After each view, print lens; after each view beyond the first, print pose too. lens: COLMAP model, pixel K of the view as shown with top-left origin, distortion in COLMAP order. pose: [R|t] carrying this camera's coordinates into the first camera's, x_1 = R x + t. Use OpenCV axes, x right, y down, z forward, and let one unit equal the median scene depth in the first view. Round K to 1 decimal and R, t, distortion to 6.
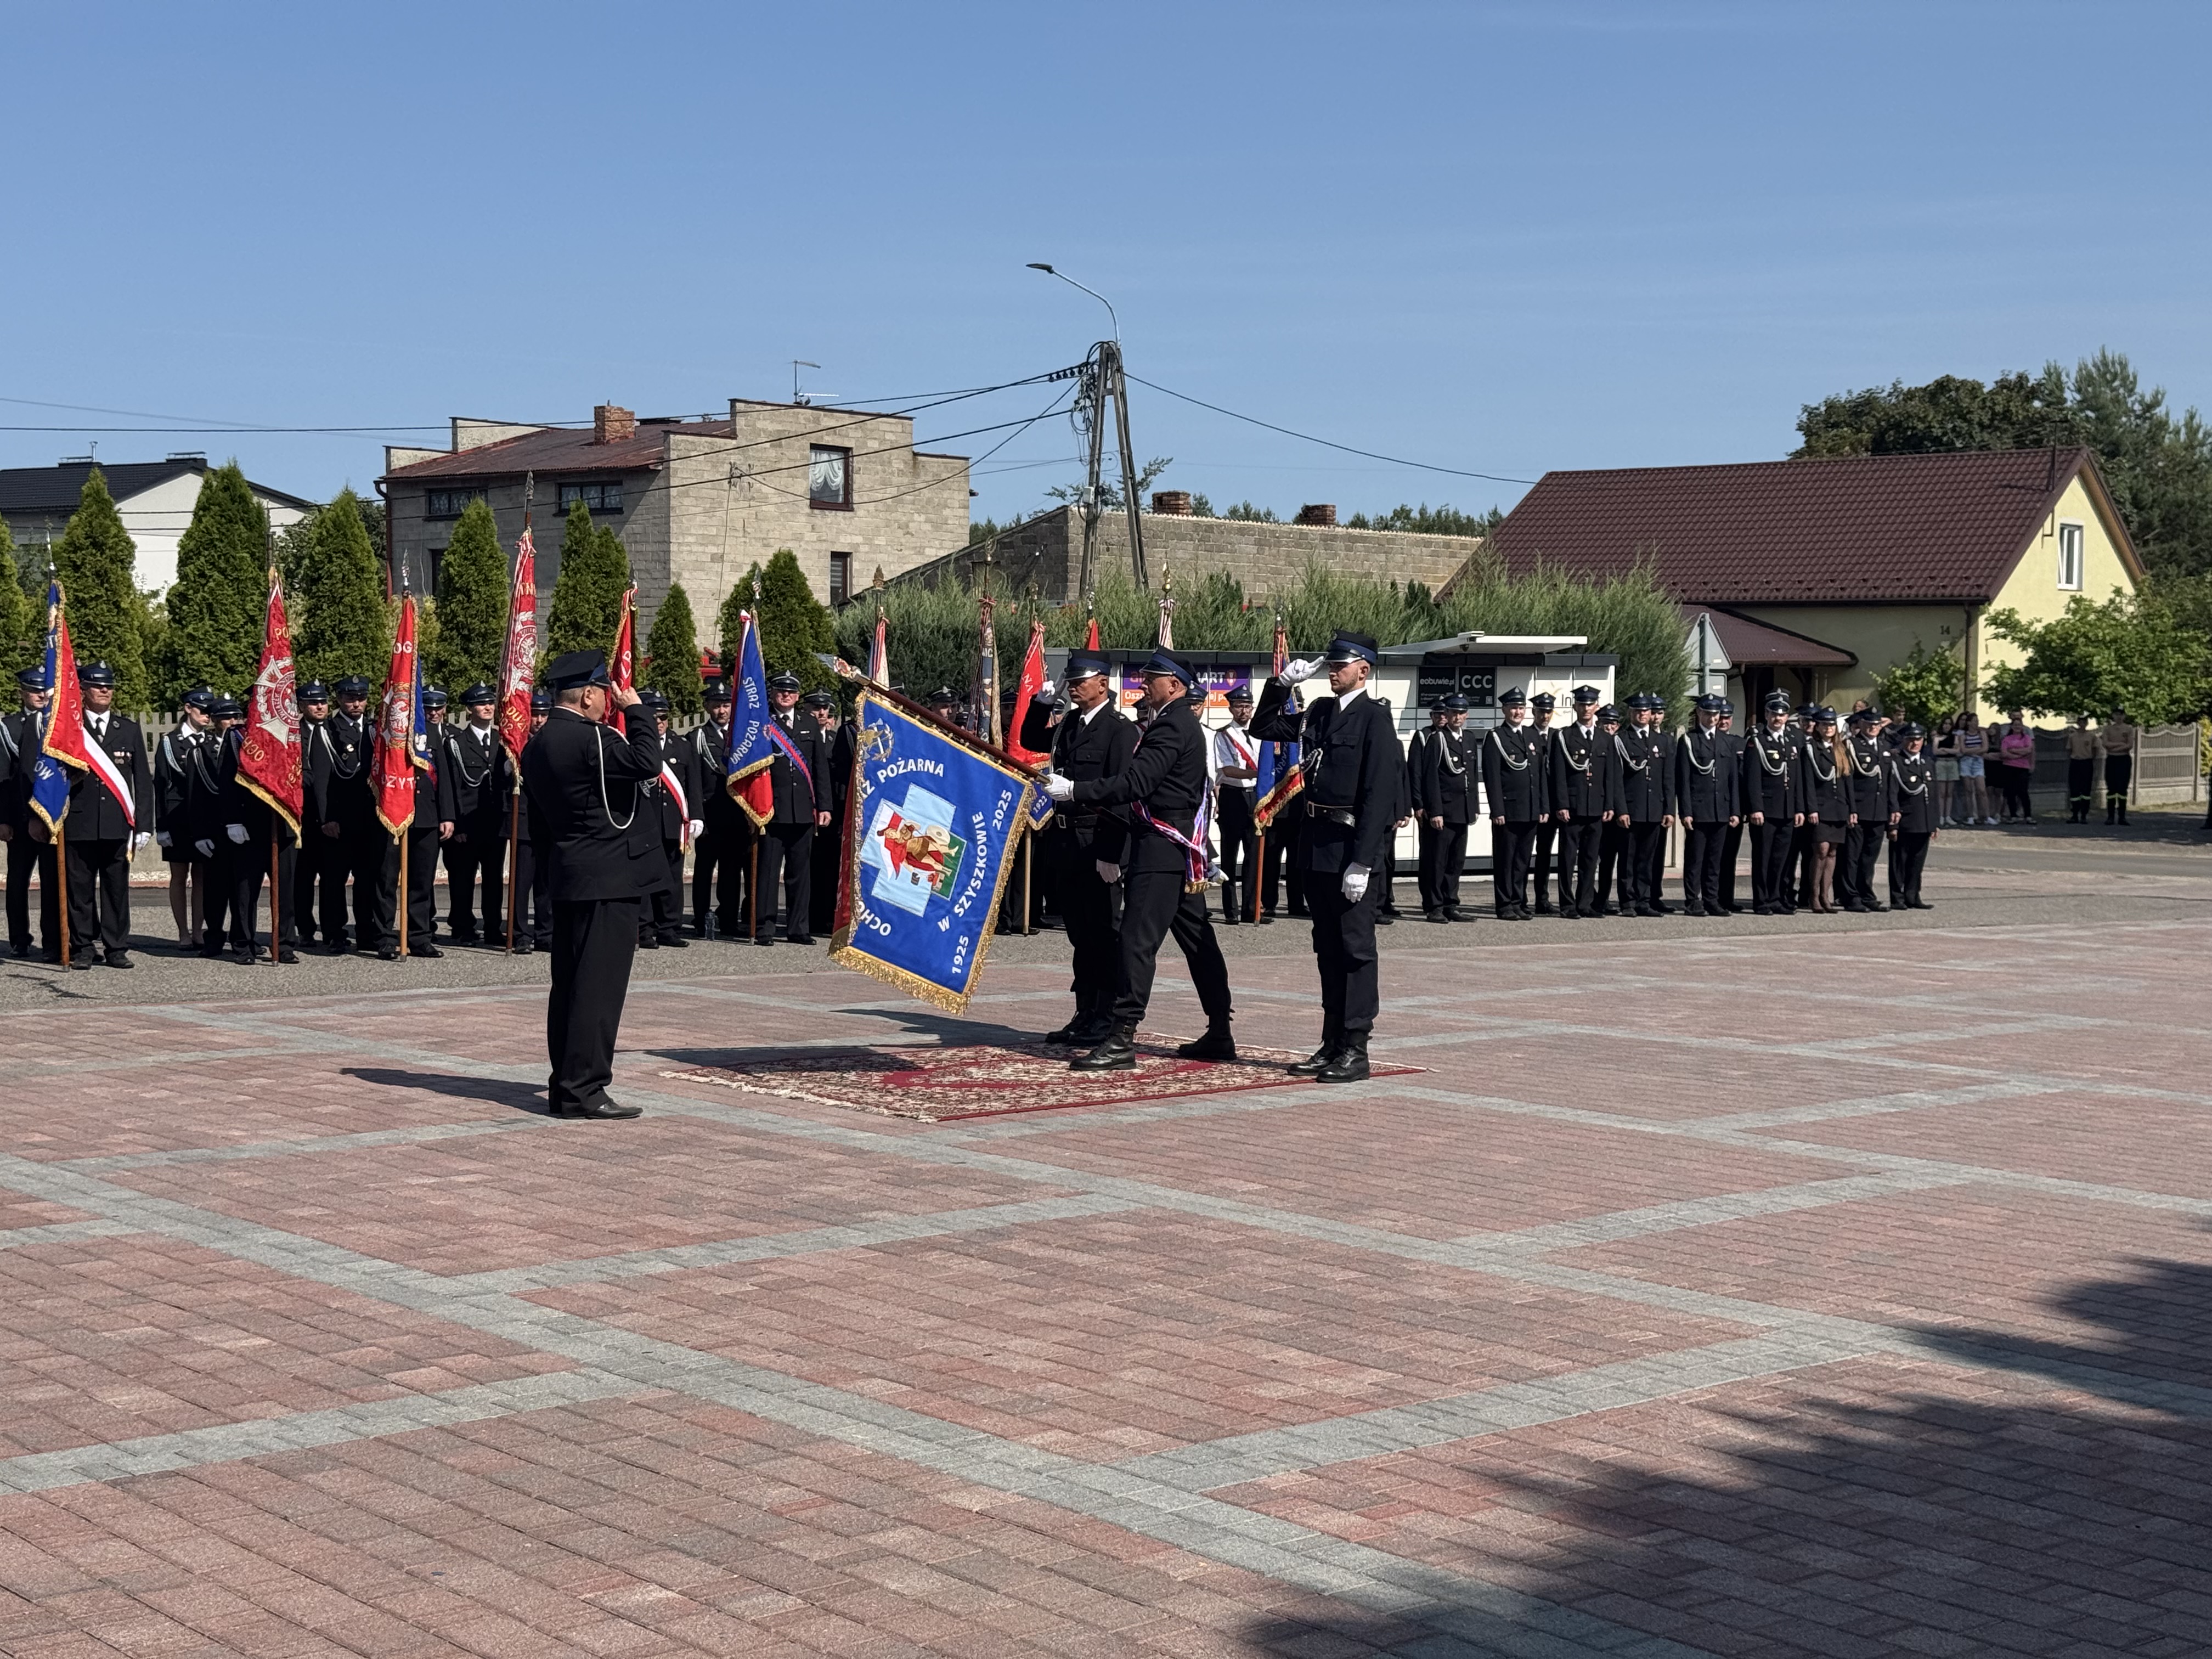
lens RADIAL K [[3092.0, 0, 1106.0], [0, 3092.0, 829.5], [0, 0, 1]] dist [0.182834, -0.294963]
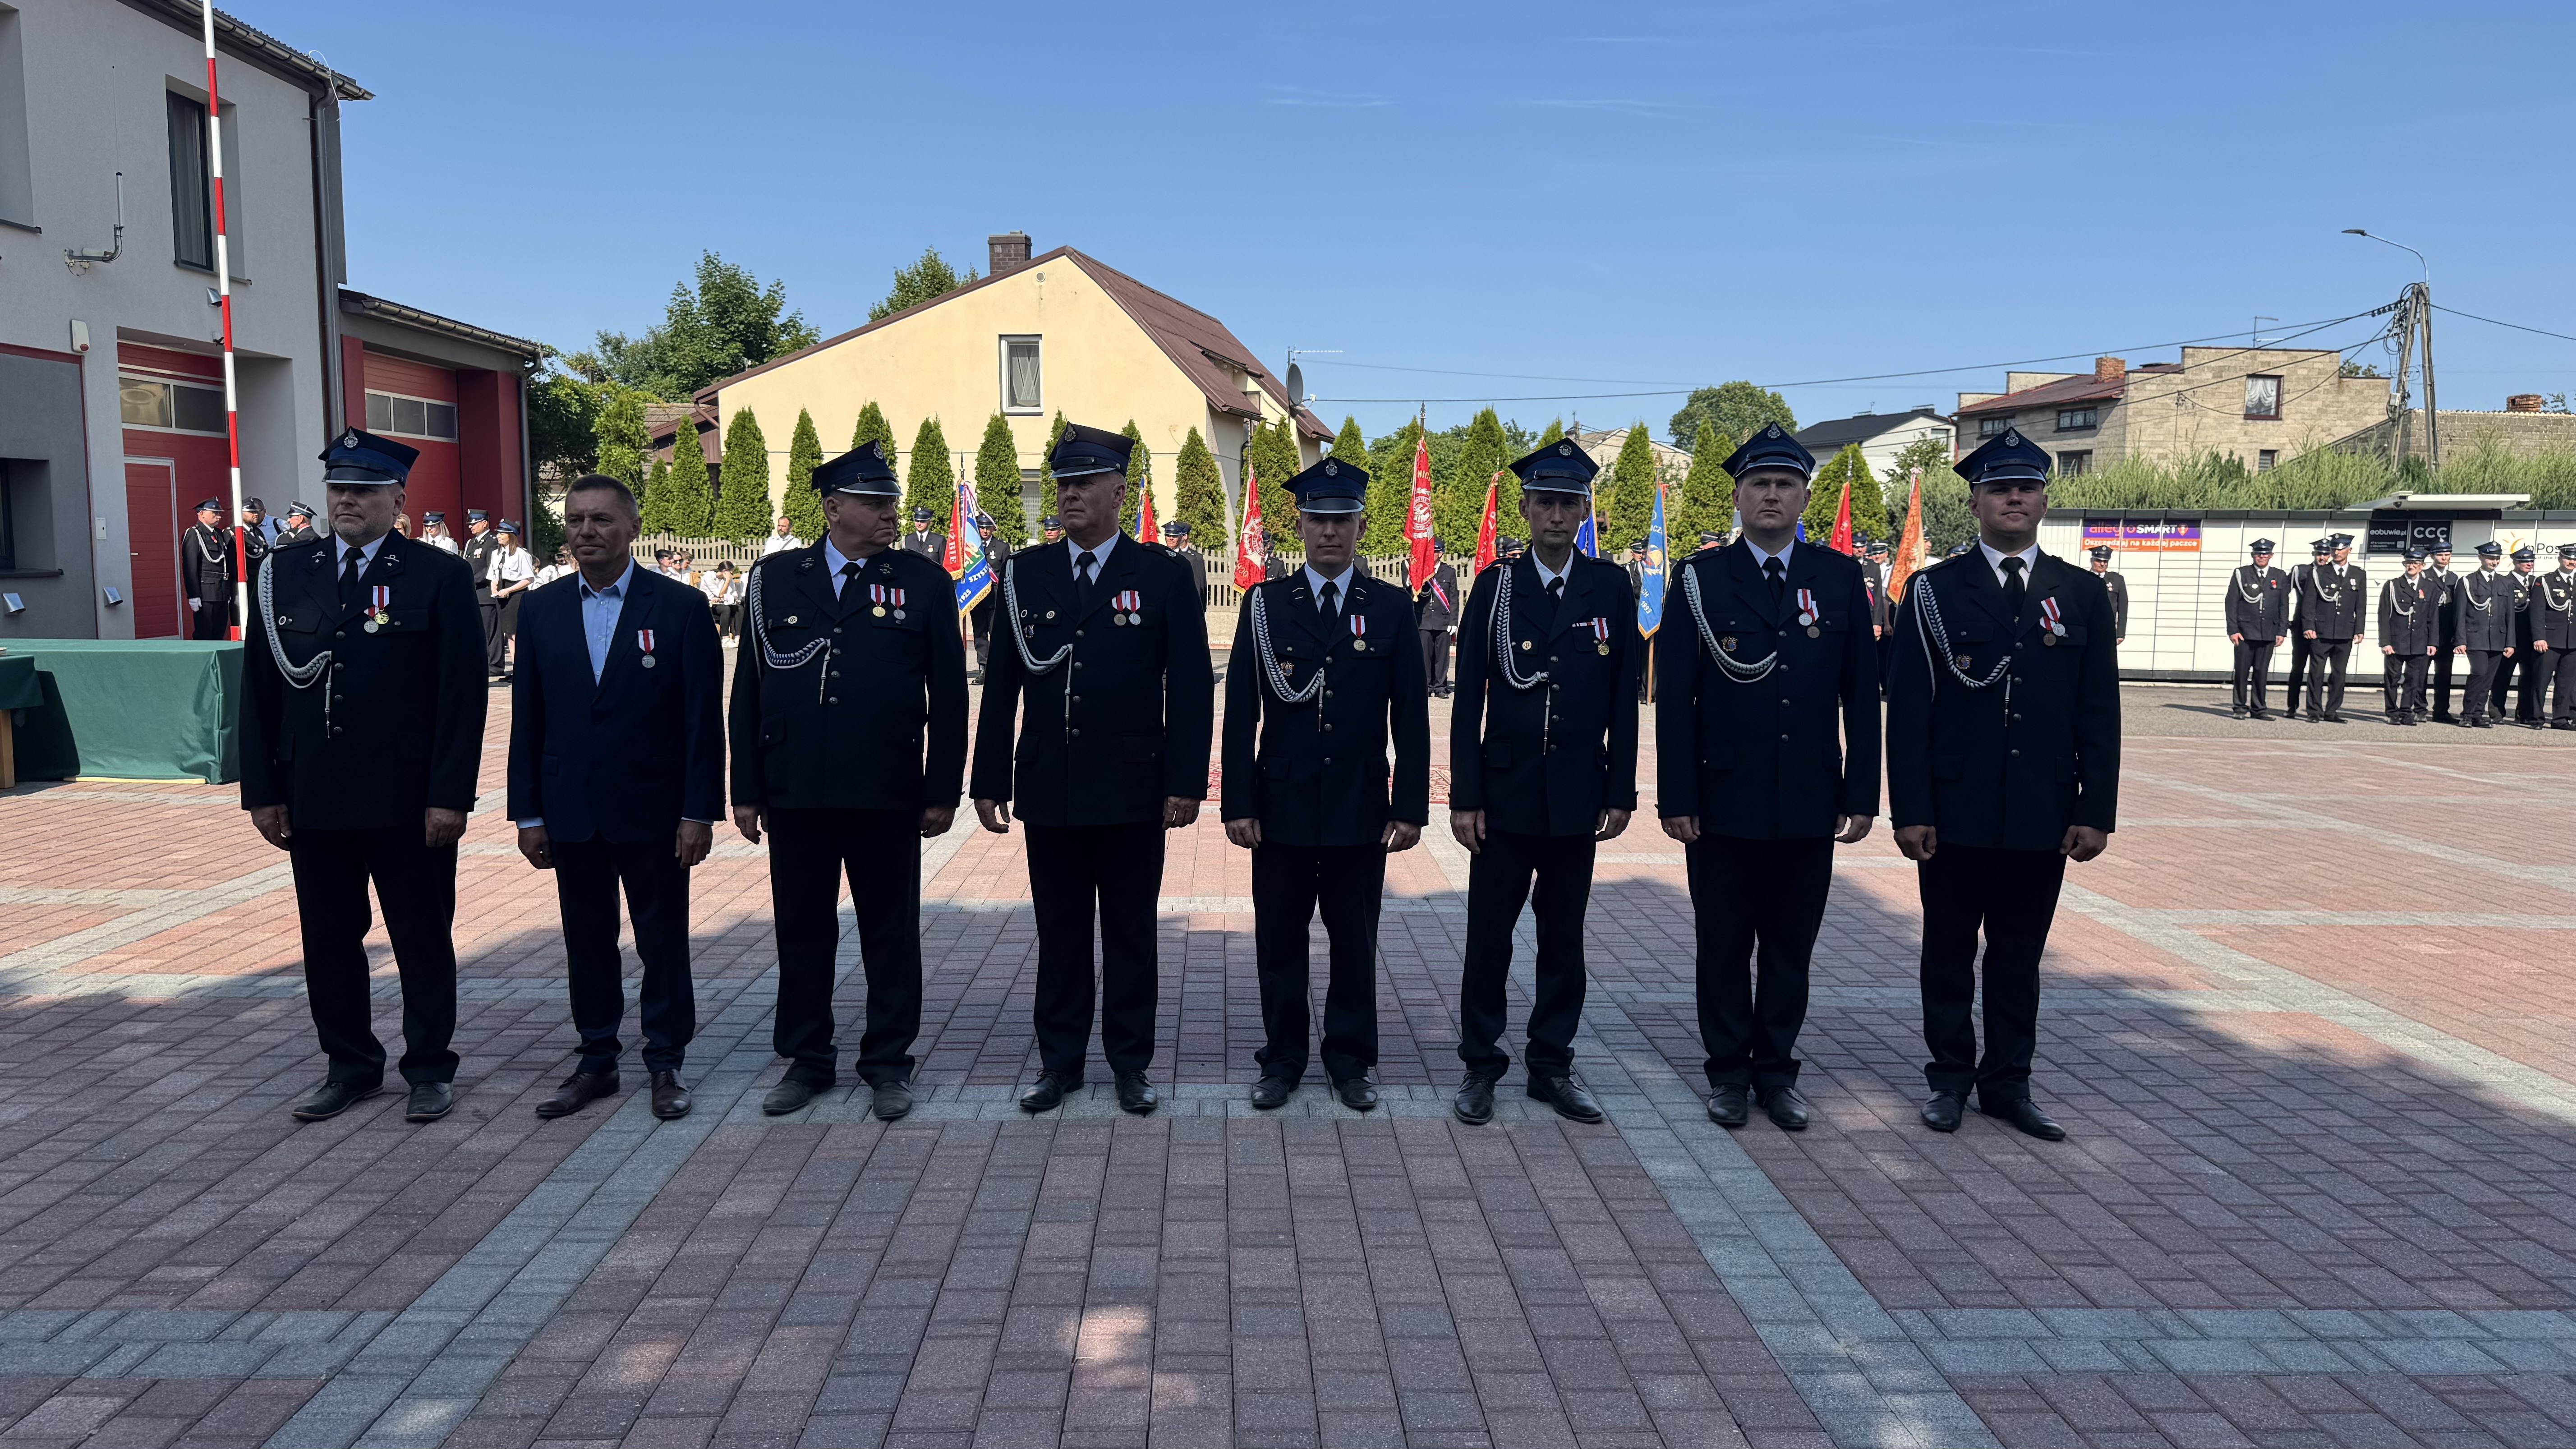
lens RADIAL K [[1801.0, 0, 1292.3], [0, 1801.0, 754.6], [0, 0, 1]] dist [0.098976, -0.158232]
pose [[0.777432, 0.074418, -0.624549, 0.279354], [-0.032779, 0.996420, 0.077926, -0.001861], [0.628112, -0.040110, 0.777088, 0.170822]]
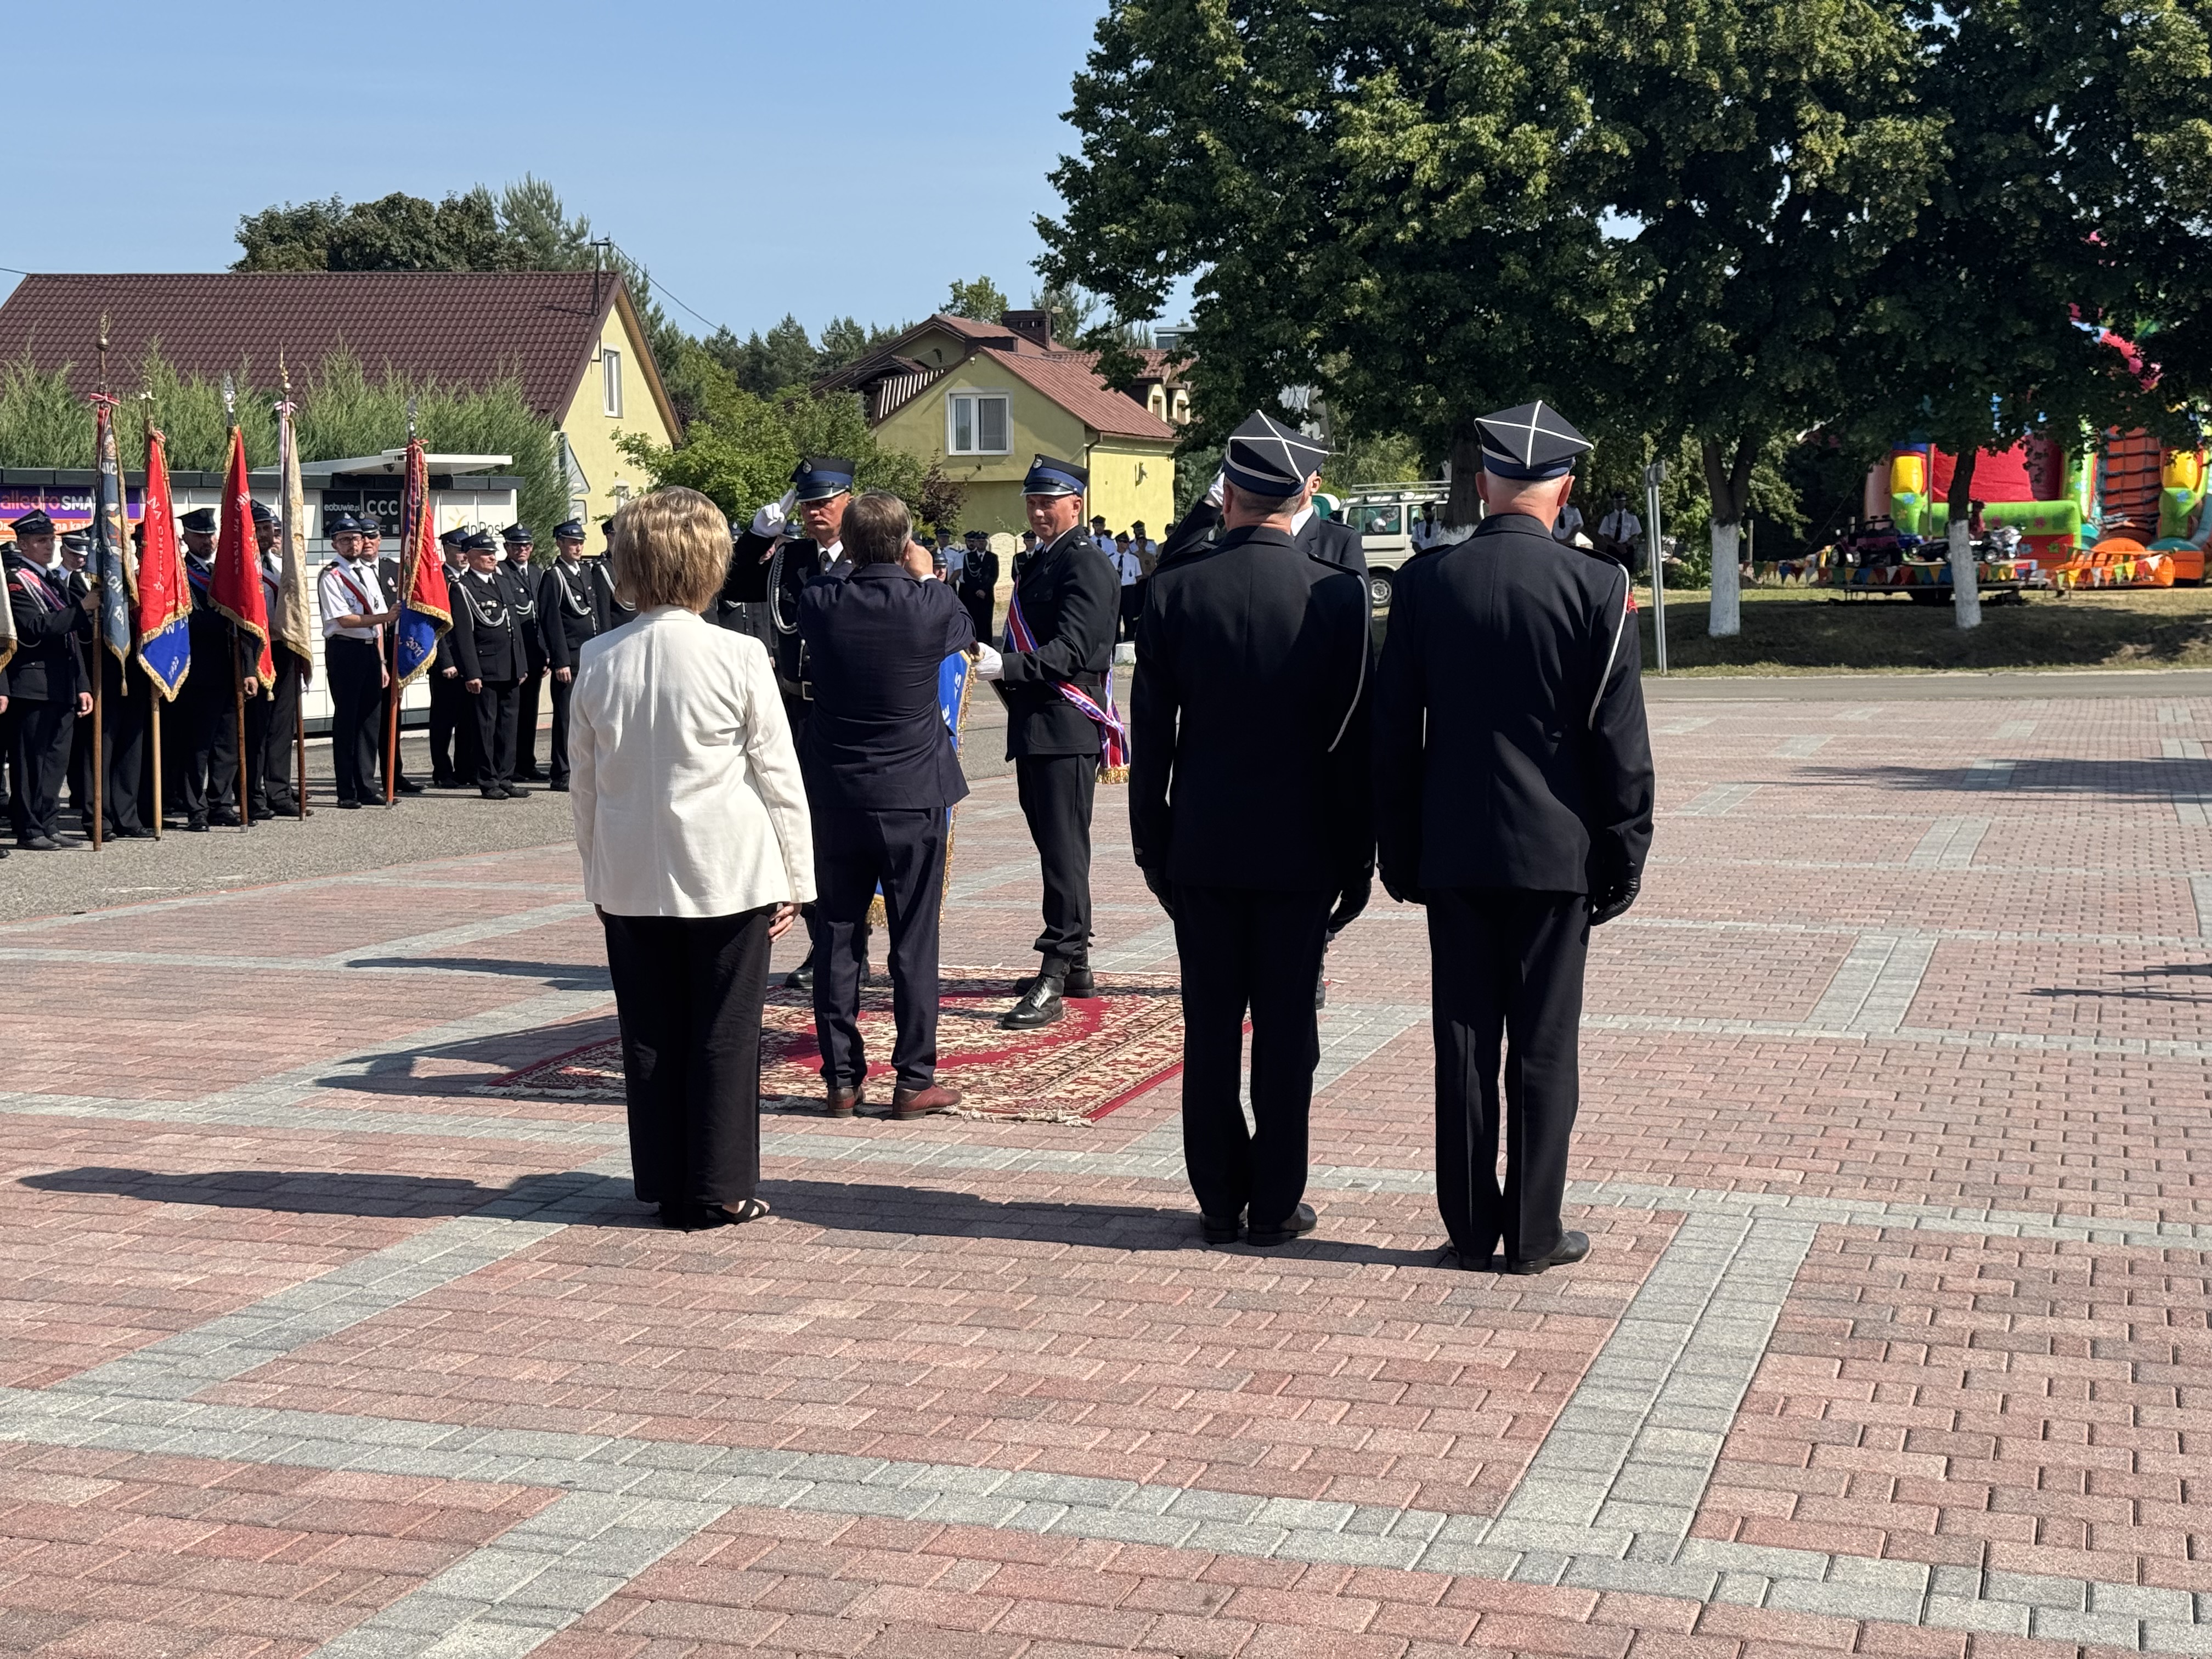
lens RADIAL K [[3092.0, 0, 1106.0], [0, 3092.0, 829.5], [0, 0, 1]] dist [0.182834, -0.294963]
pose [[0.859867, -0.062997, 0.506616, -0.178719], [0.035608, 0.997341, 0.063581, -0.007965], [-0.509275, -0.036632, 0.859824, 0.178639]]
